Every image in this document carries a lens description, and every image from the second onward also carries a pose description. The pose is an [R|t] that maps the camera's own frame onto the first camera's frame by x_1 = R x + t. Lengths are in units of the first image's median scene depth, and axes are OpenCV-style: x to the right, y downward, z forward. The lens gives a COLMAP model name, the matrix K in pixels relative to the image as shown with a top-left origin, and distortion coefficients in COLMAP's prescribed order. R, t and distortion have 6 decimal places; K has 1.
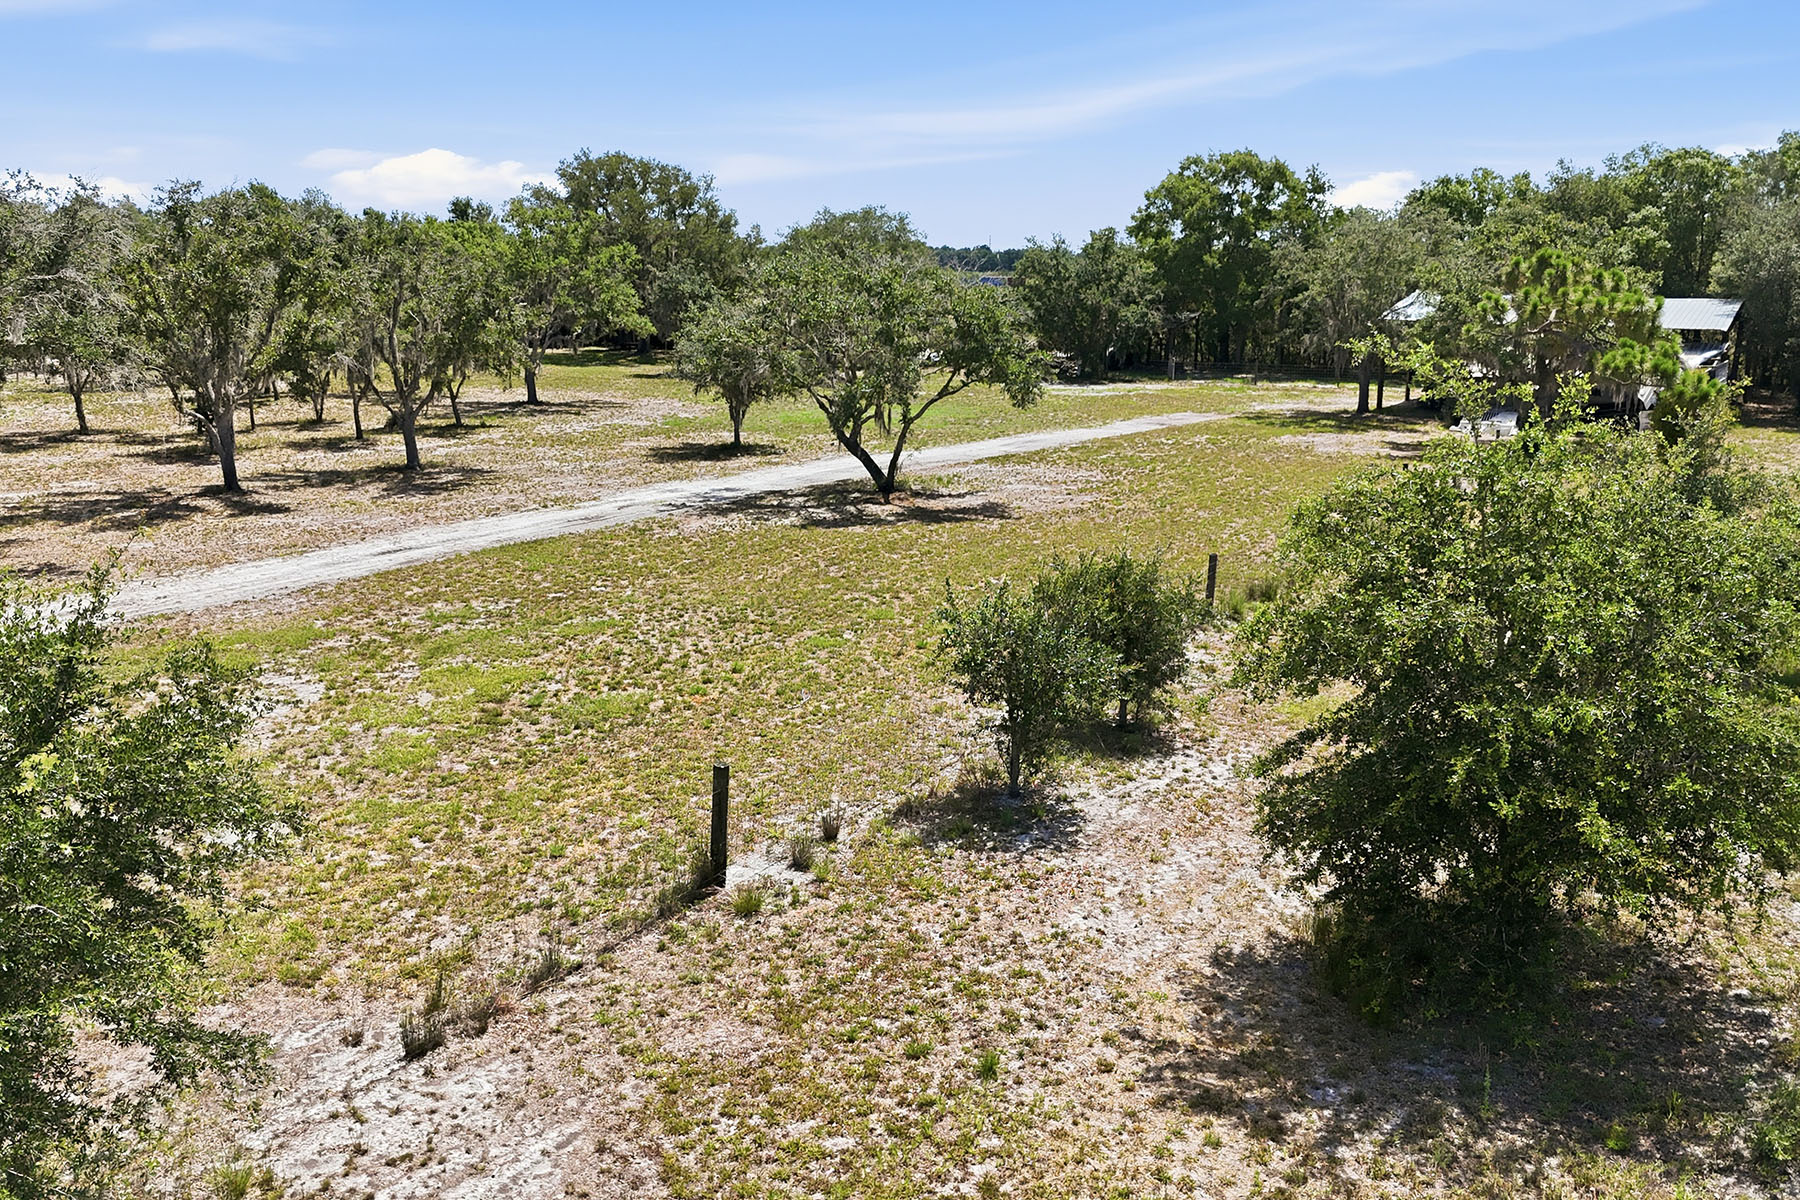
lens RADIAL K [[1540.5, 0, 900.0], [0, 1540.5, 600.0], [0, 0, 1]] dist [0.121963, -0.150298]
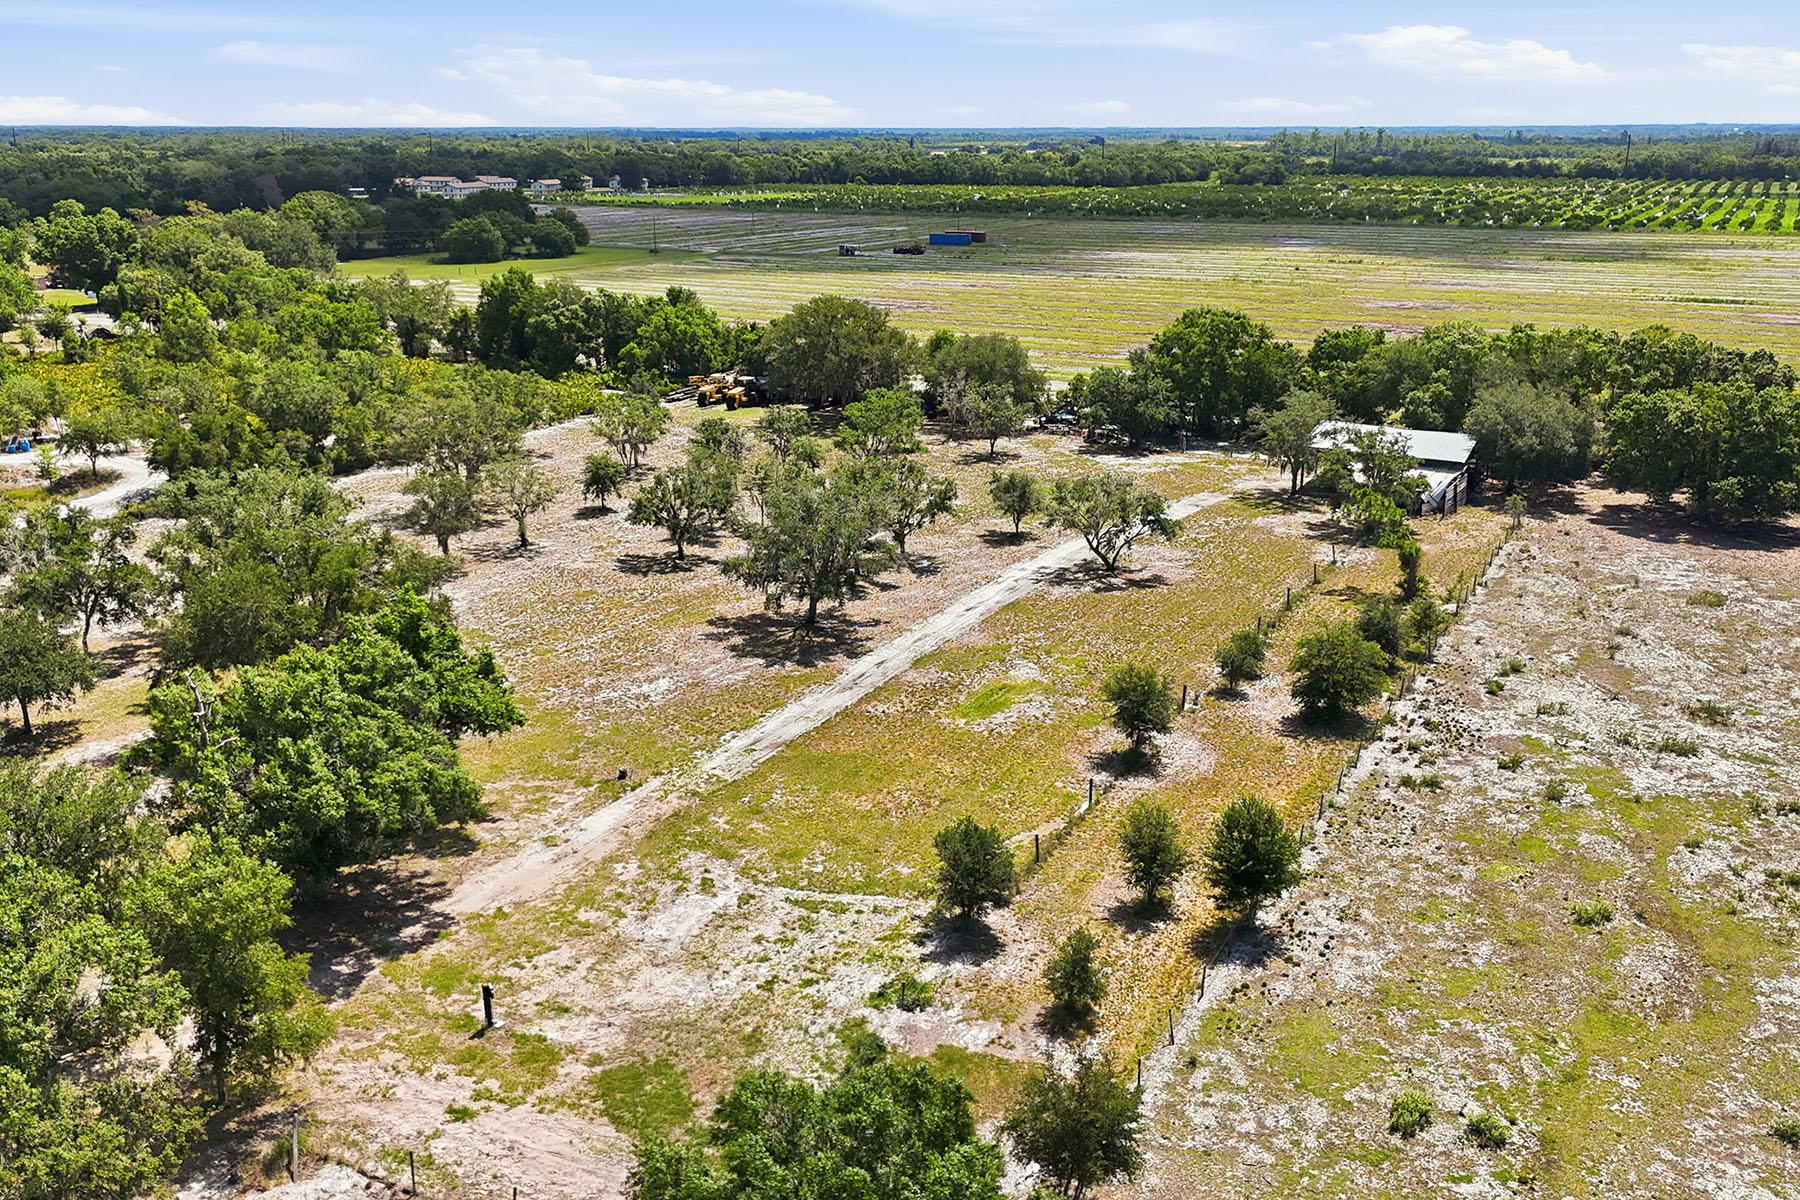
lens RADIAL K [[1540.5, 0, 900.0], [0, 1540.5, 600.0], [0, 0, 1]] dist [0.121963, -0.150298]
pose [[0.998399, -0.017320, 0.053841, -0.460614], [0.013542, 0.997473, 0.069744, -0.189330], [-0.054913, -0.068904, 0.996111, -1.403332]]
